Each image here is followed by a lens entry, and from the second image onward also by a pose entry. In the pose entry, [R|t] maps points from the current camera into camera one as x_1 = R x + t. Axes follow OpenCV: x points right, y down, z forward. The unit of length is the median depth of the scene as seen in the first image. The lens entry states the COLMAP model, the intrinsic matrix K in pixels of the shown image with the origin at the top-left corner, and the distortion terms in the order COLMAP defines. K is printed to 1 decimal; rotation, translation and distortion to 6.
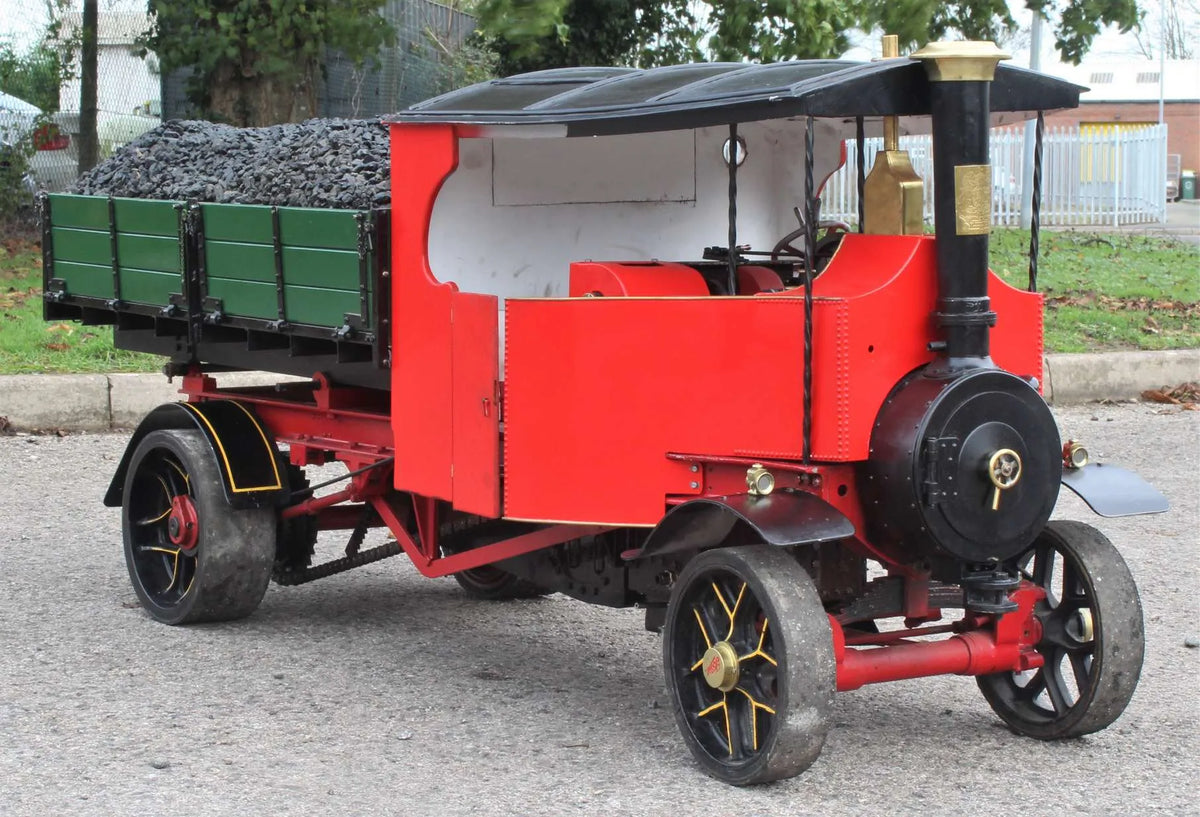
lens RADIAL K [[2917.8, 0, 600.0], [0, 2917.8, 408.5], [0, 0, 1]] dist [0.022762, 0.502238]
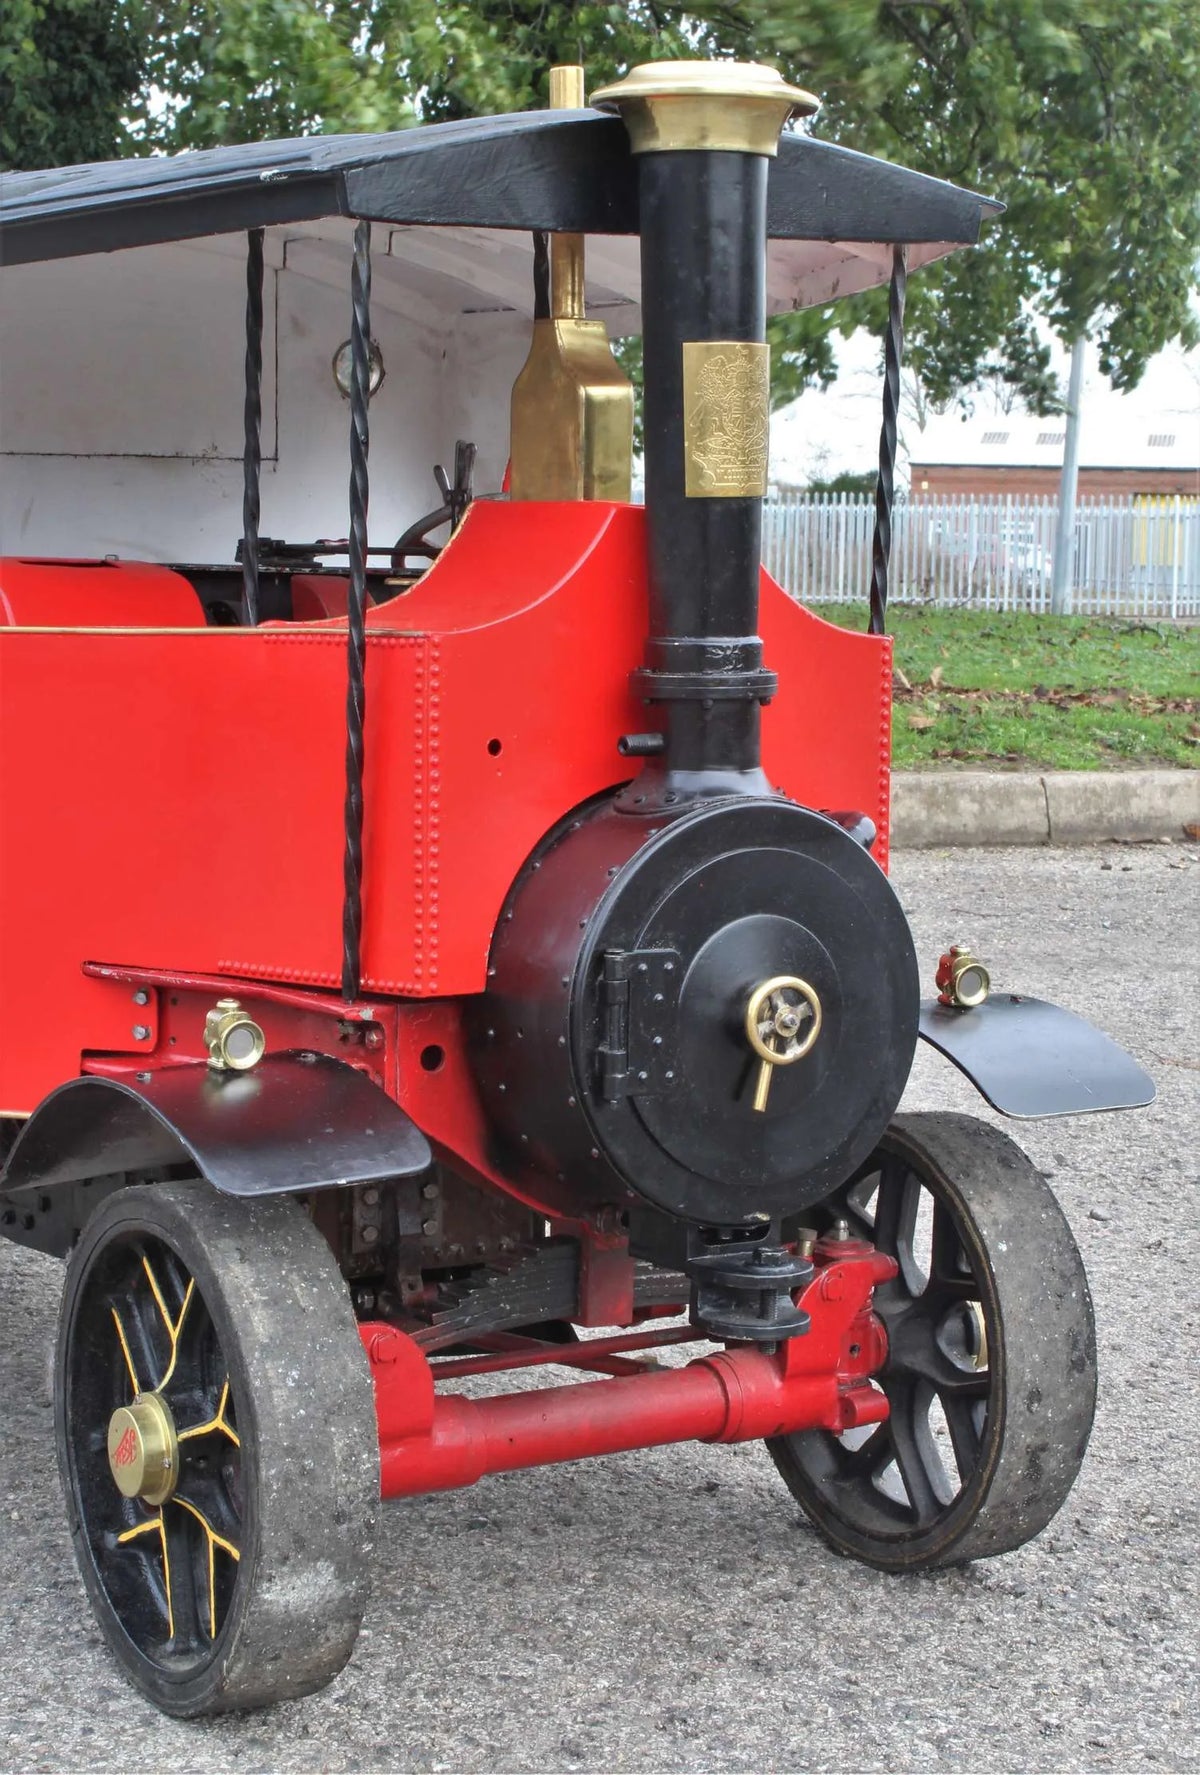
lens RADIAL K [[3550.8, 0, 600.8], [0, 3550.8, 858.6], [0, 0, 1]] dist [0.017639, 0.177642]
pose [[0.999691, 0.018994, 0.016042, 0.098603], [-0.019127, 0.999784, 0.008155, -0.007858], [-0.015884, -0.008459, 0.999838, 0.442265]]
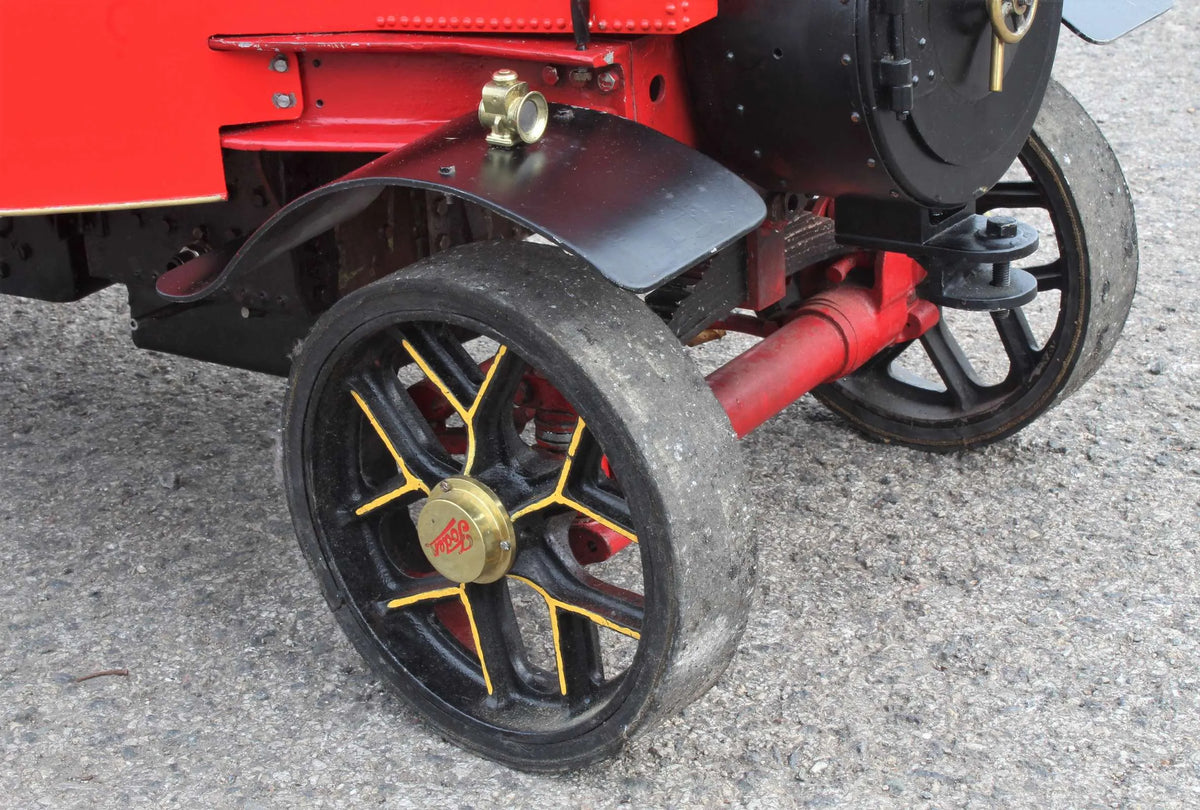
lens RADIAL K [[2567.0, 0, 599.4], [0, 2567.0, 438.0], [0, 0, 1]] dist [0.005263, -0.002368]
pose [[0.932055, -0.190984, 0.307896, -0.055314], [0.096588, 0.950013, 0.296893, -0.038046], [-0.349207, -0.246982, 0.903911, 0.628150]]
